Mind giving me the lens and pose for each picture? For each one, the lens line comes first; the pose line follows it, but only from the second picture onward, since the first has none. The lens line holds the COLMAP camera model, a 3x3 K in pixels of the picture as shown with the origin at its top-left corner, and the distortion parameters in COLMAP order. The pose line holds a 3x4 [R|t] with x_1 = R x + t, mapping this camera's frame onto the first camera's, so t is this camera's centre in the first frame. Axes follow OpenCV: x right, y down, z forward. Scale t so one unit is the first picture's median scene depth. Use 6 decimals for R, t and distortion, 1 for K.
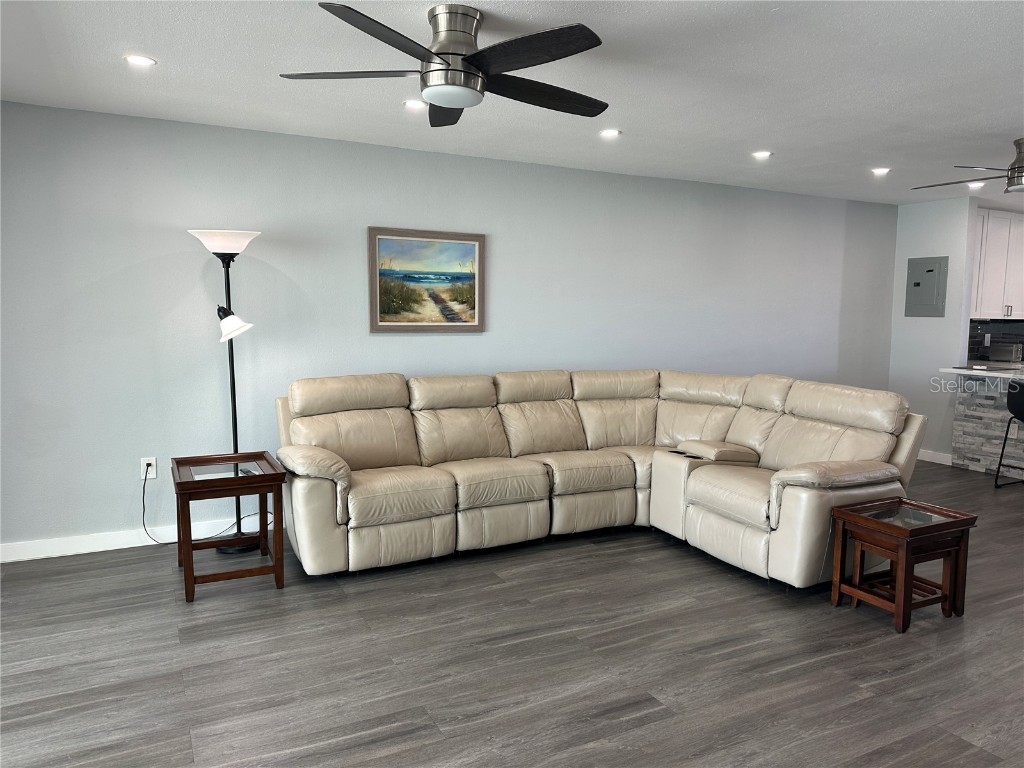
lens RADIAL K [[713.3, 0, 514.8], [0, 713.3, 381.6], [0, 0, 1]] dist [0.091258, -0.114241]
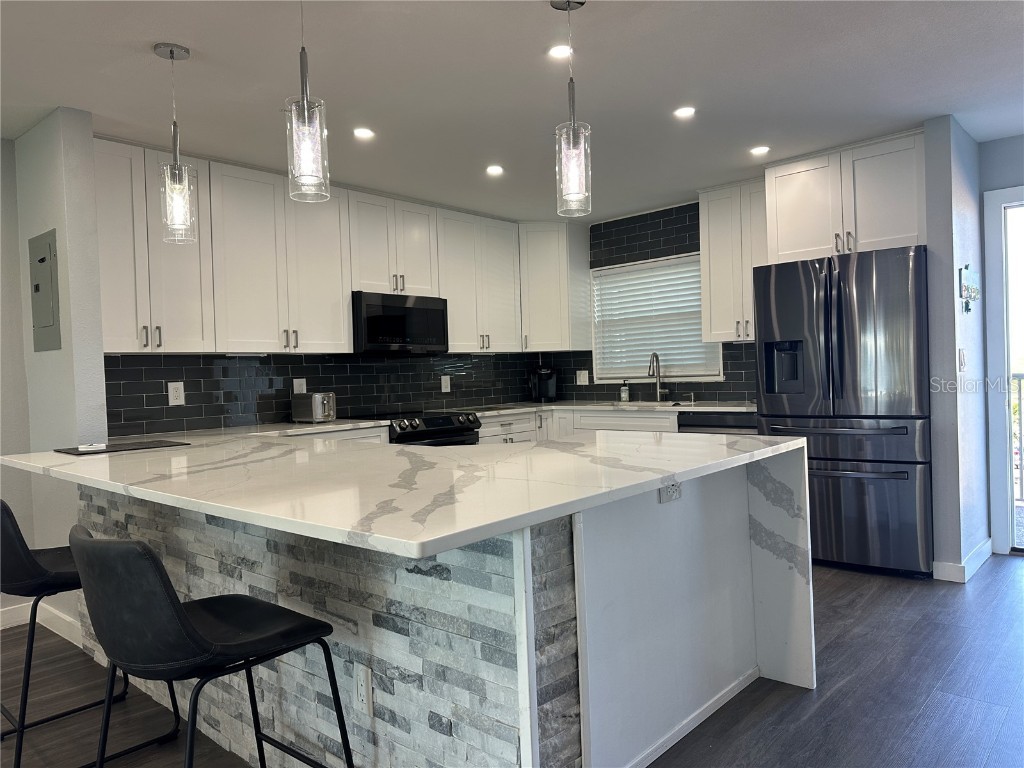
lens RADIAL K [[713.3, 0, 513.4], [0, 713.3, 382.3], [0, 0, 1]] dist [0.091258, -0.114241]
pose [[0.937364, -0.046304, 0.345261, 1.128208], [0.074501, 0.994842, -0.068844, -0.013994], [-0.340293, 0.090254, 0.935978, 0.672985]]
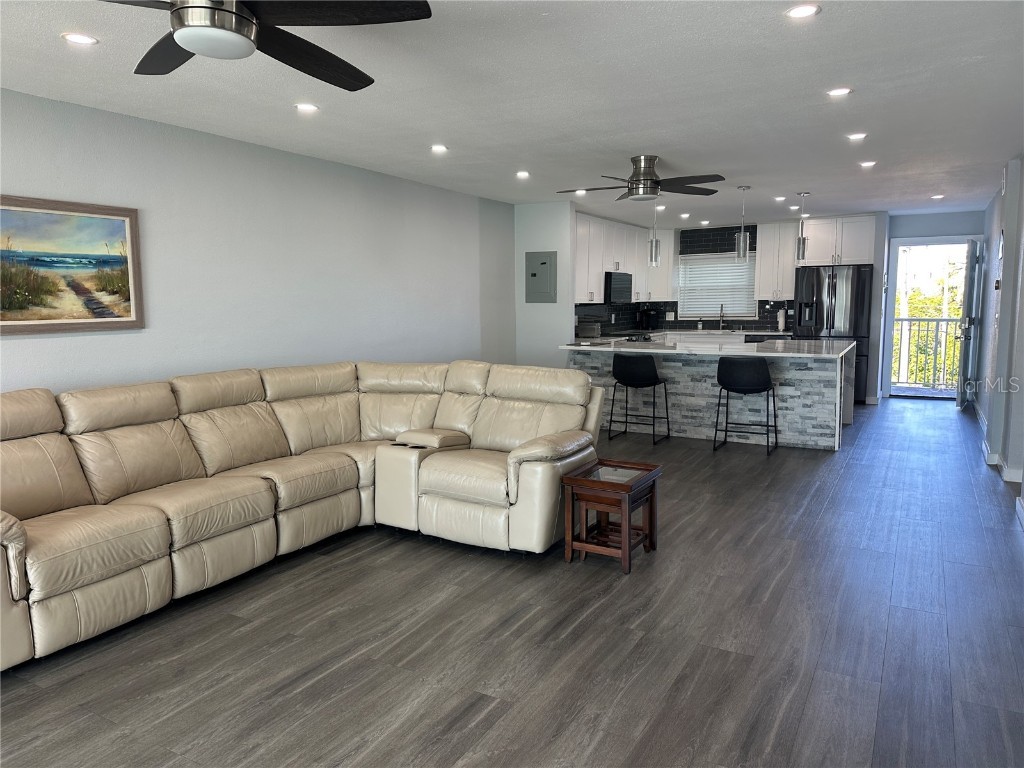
lens RADIAL K [[713.3, 0, 515.8], [0, 713.3, 384.0], [0, 0, 1]] dist [0.091258, -0.114241]
pose [[0.837867, -0.078287, 0.540232, -0.168347], [0.064990, 0.996930, 0.043673, -0.017926], [-0.541993, -0.001482, 0.840382, 0.086167]]
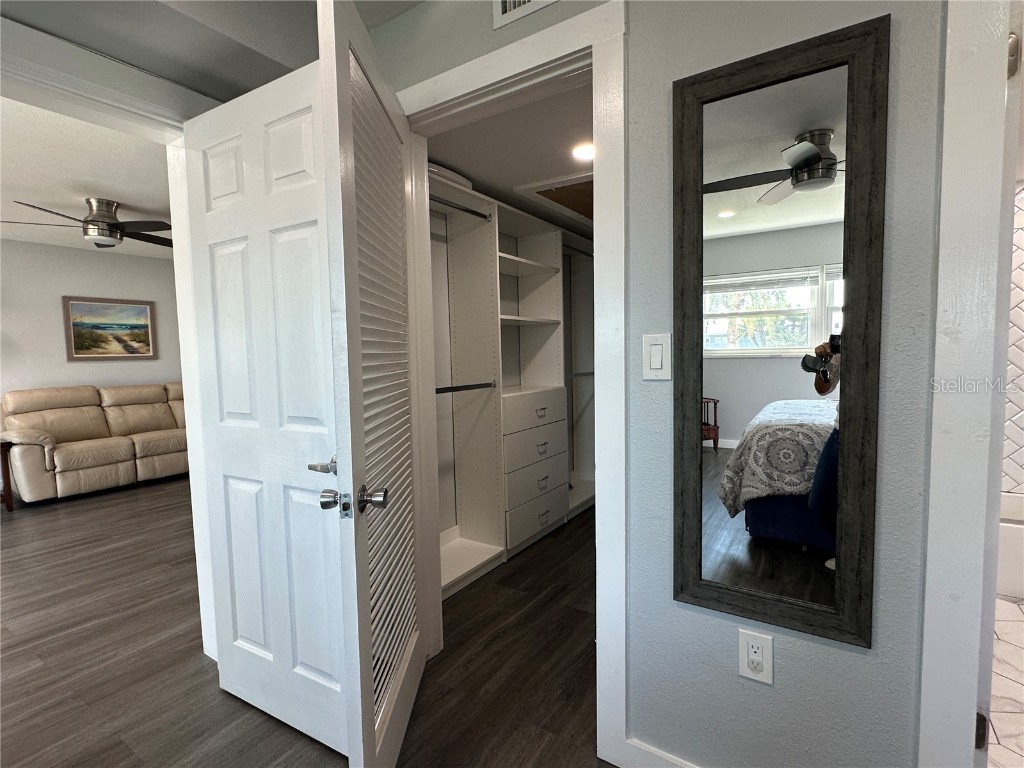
lens RADIAL K [[501.8, 0, 511.3], [0, 501.8, 389.8], [0, 0, 1]] dist [0.001755, -0.001040]
pose [[0.876170, -0.060283, 0.478218, 0.137931], [0.069503, 0.997581, -0.001588, 0.071517], [-0.476966, 0.034629, 0.878240, -0.497035]]
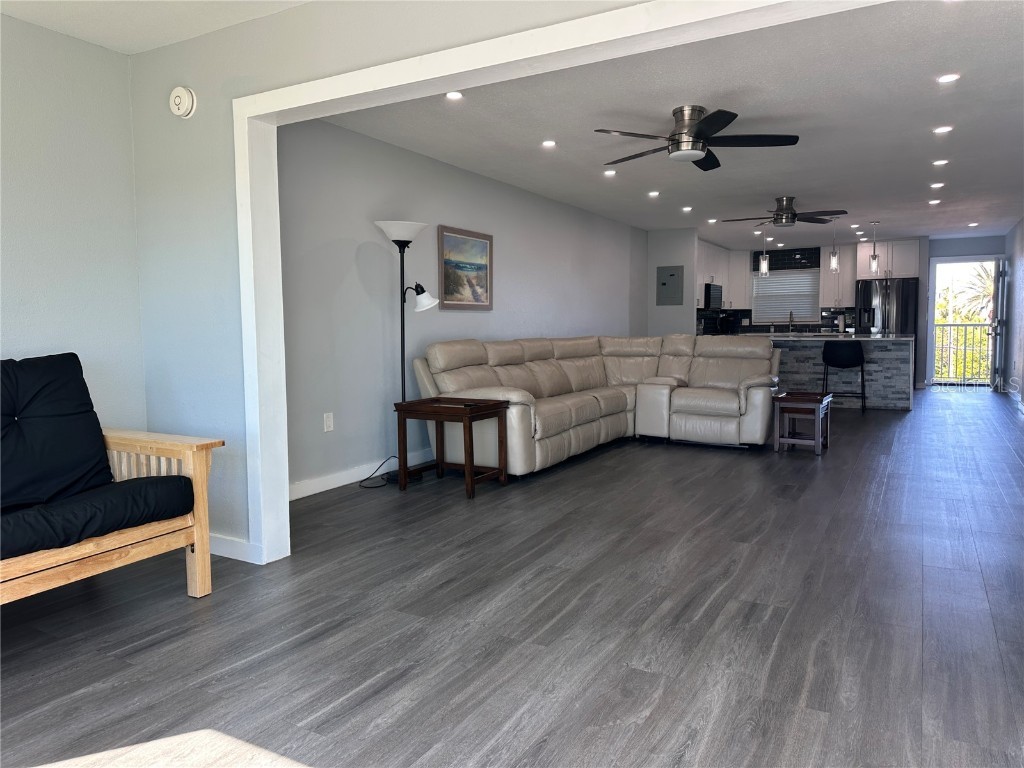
lens RADIAL K [[713.3, 0, 518.1], [0, 713.3, 373.0], [0, 0, 1]] dist [0.091258, -0.114241]
pose [[0.836270, -0.052543, 0.545794, -0.862844], [0.067420, 0.997698, -0.007253, 0.068493], [-0.544157, 0.042863, 0.837888, -0.129732]]
